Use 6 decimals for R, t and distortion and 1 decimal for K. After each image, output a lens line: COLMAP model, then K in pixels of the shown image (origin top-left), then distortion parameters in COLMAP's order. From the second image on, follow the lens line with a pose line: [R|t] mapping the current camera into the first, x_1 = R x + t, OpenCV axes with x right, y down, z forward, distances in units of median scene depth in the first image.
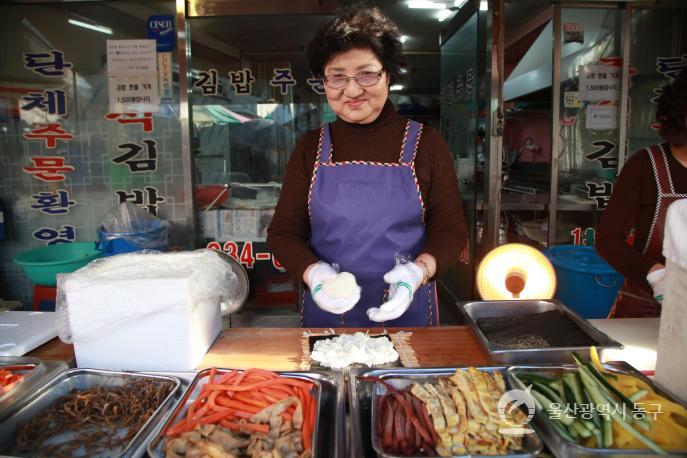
lens RADIAL K [[481.1, 0, 344.9], [0, 481.1, 231.2], [0, 0, 1]] dist [-0.126874, 0.067422]
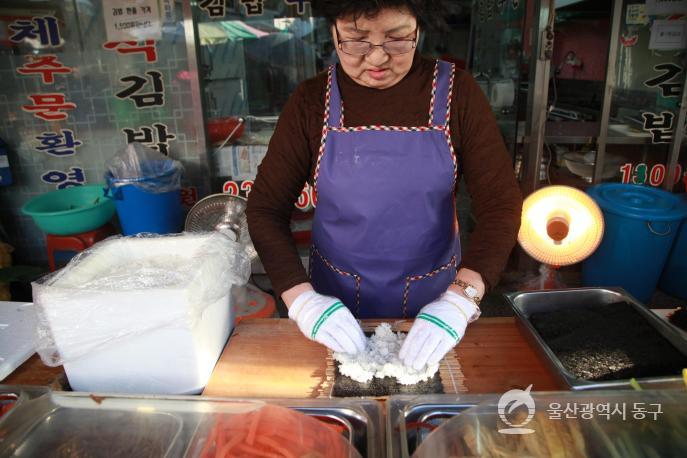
lens RADIAL K [[477.6, 0, 343.7], [0, 477.6, 234.7], [0, 0, 1]] dist [-0.131062, 0.070391]
pose [[0.998758, -0.003050, -0.049740, -0.007896], [0.012474, 0.981650, 0.190282, -0.049593], [0.048247, -0.190666, 0.980469, 0.084691]]
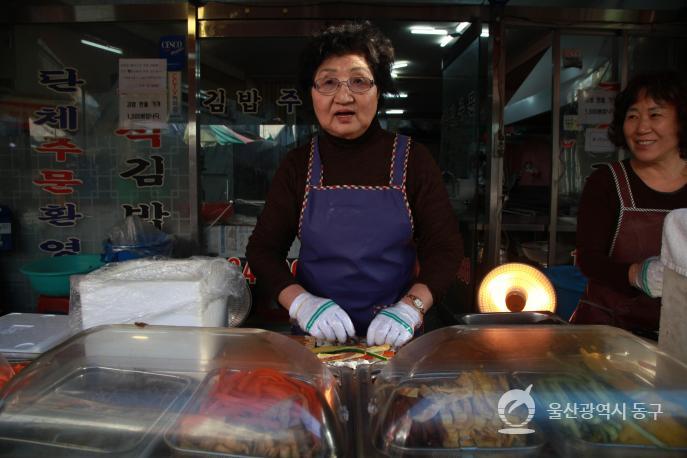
lens RADIAL K [[481.6, 0, 340.5], [0, 481.6, 228.4], [0, 0, 1]] dist [-0.129022, 0.069806]
pose [[0.999841, 0.016346, -0.007114, -0.007378], [-0.016709, 0.998382, -0.054353, 0.012723], [0.006215, 0.054464, 0.998496, -0.013207]]
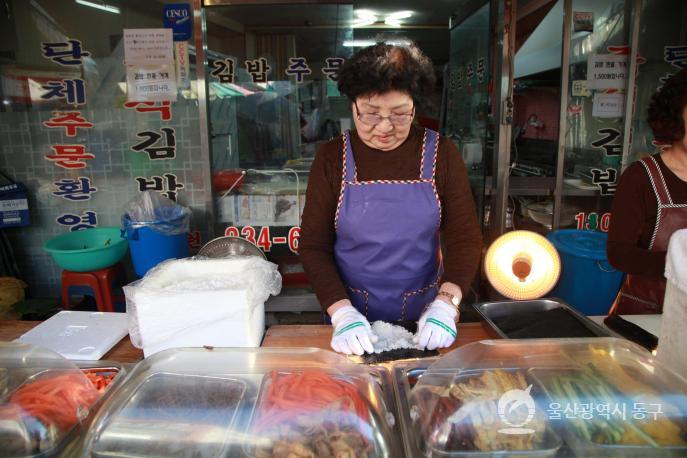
lens RADIAL K [[483.8, 0, 342.4], [0, 483.8, 229.2], [0, 0, 1]] dist [-0.128356, 0.070822]
pose [[0.999999, -0.001127, 0.001089, -0.036602], [0.001052, 0.997764, 0.066821, -0.042423], [-0.001161, -0.066819, 0.997764, -0.045837]]
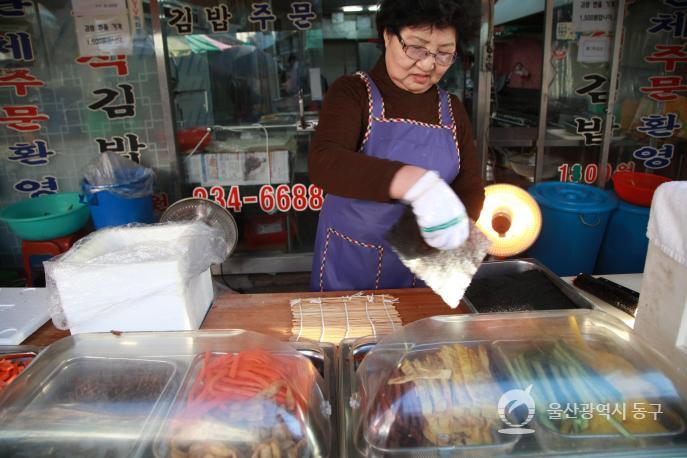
lens RADIAL K [[480.3, 0, 344.3], [0, 480.3, 233.3], [0, 0, 1]] dist [-0.128222, 0.069247]
pose [[0.999349, -0.028629, 0.021946, 0.000974], [0.024576, 0.985693, 0.166747, -0.040798], [-0.026406, -0.166099, 0.985755, 0.005026]]
